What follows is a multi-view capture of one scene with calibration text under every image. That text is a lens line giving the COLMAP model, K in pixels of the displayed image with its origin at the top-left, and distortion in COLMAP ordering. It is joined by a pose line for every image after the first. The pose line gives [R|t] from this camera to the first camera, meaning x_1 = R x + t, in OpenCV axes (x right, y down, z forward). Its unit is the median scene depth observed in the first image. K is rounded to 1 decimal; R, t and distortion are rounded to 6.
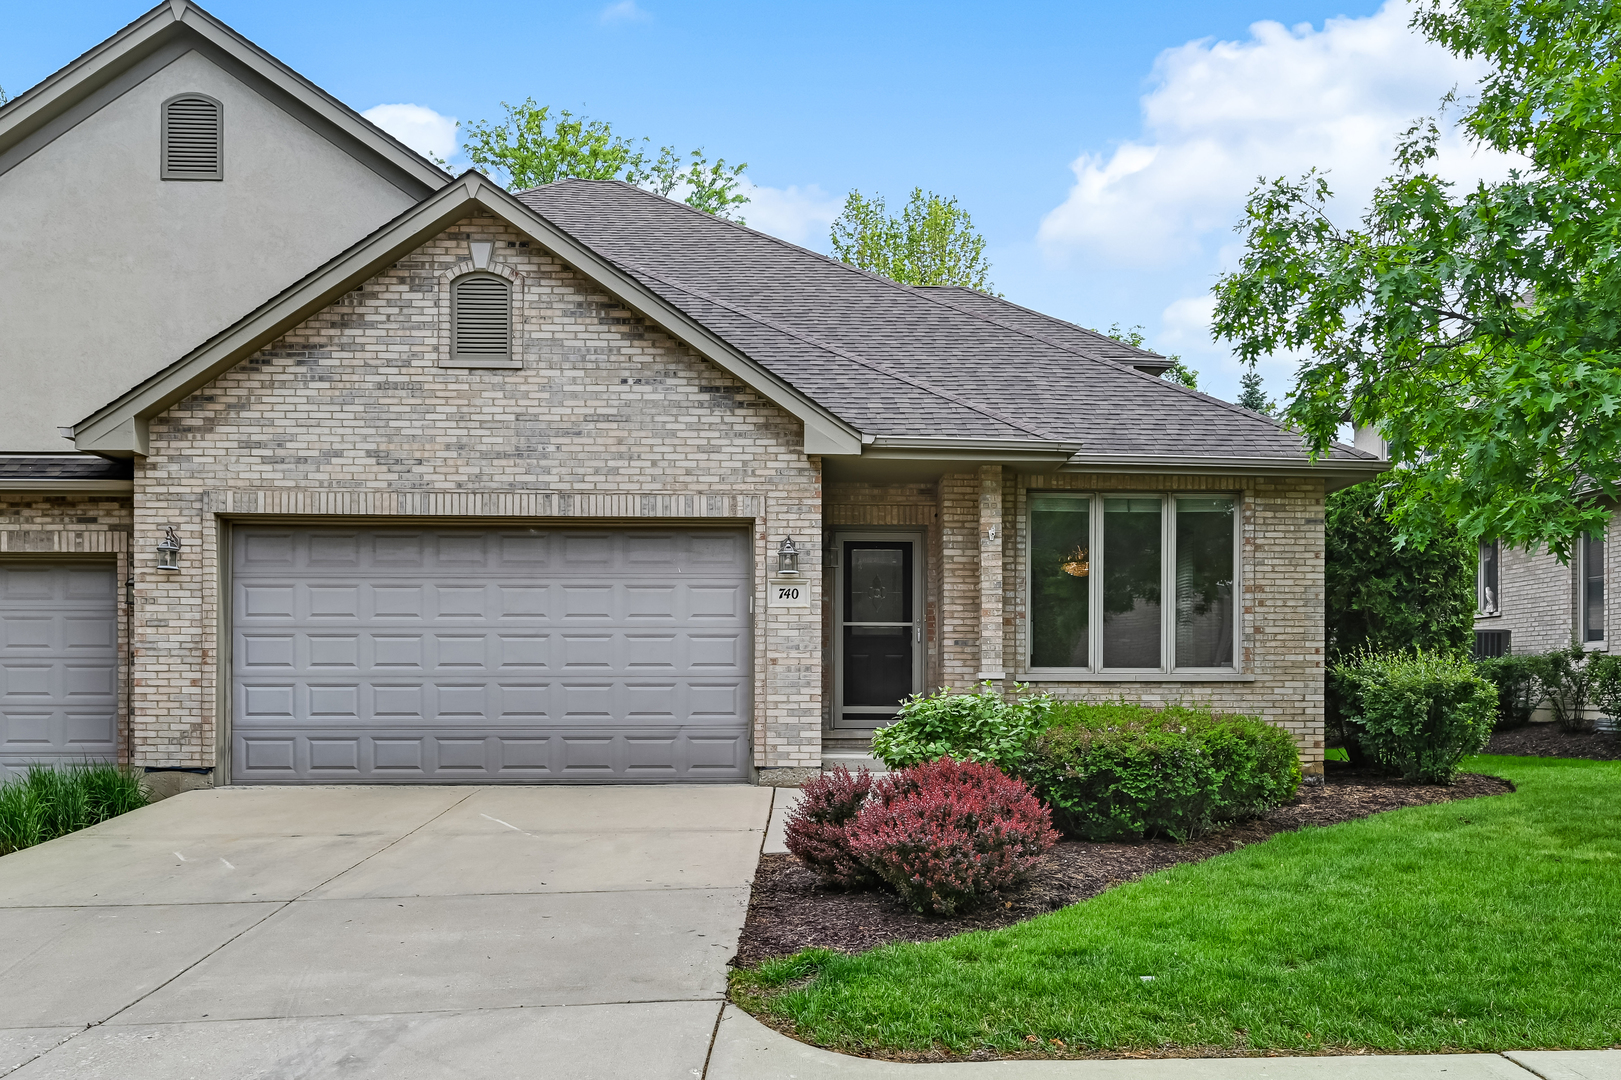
lens RADIAL K [[1160.5, 0, 810.5], [0, 1160.5, 540.0], [0, 0, 1]] dist [-0.000042, -0.002088]
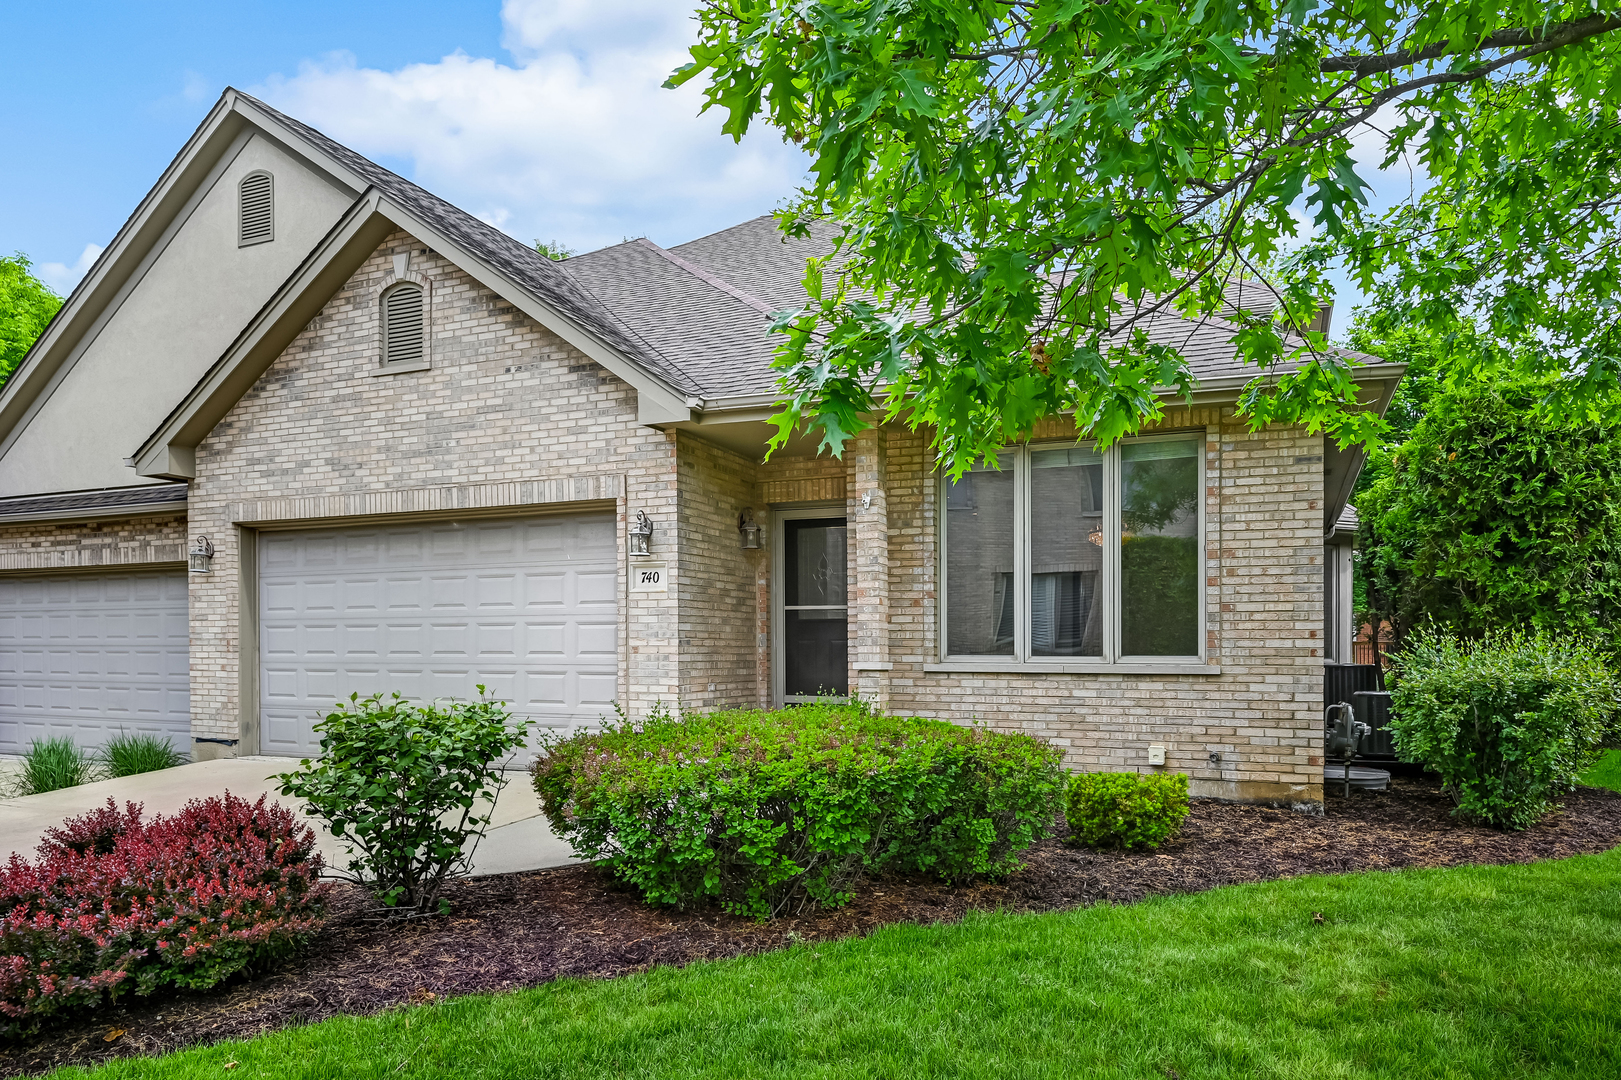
lens RADIAL K [[952.1, 0, 810.9], [0, 952.1, 564.6], [0, 0, 1]] dist [-0.000965, 0.000538]
pose [[0.925557, -0.033868, -0.377091, 0.380899], [0.043730, 0.998888, 0.017620, 0.027319], [0.376074, -0.032799, 0.926009, 0.328806]]
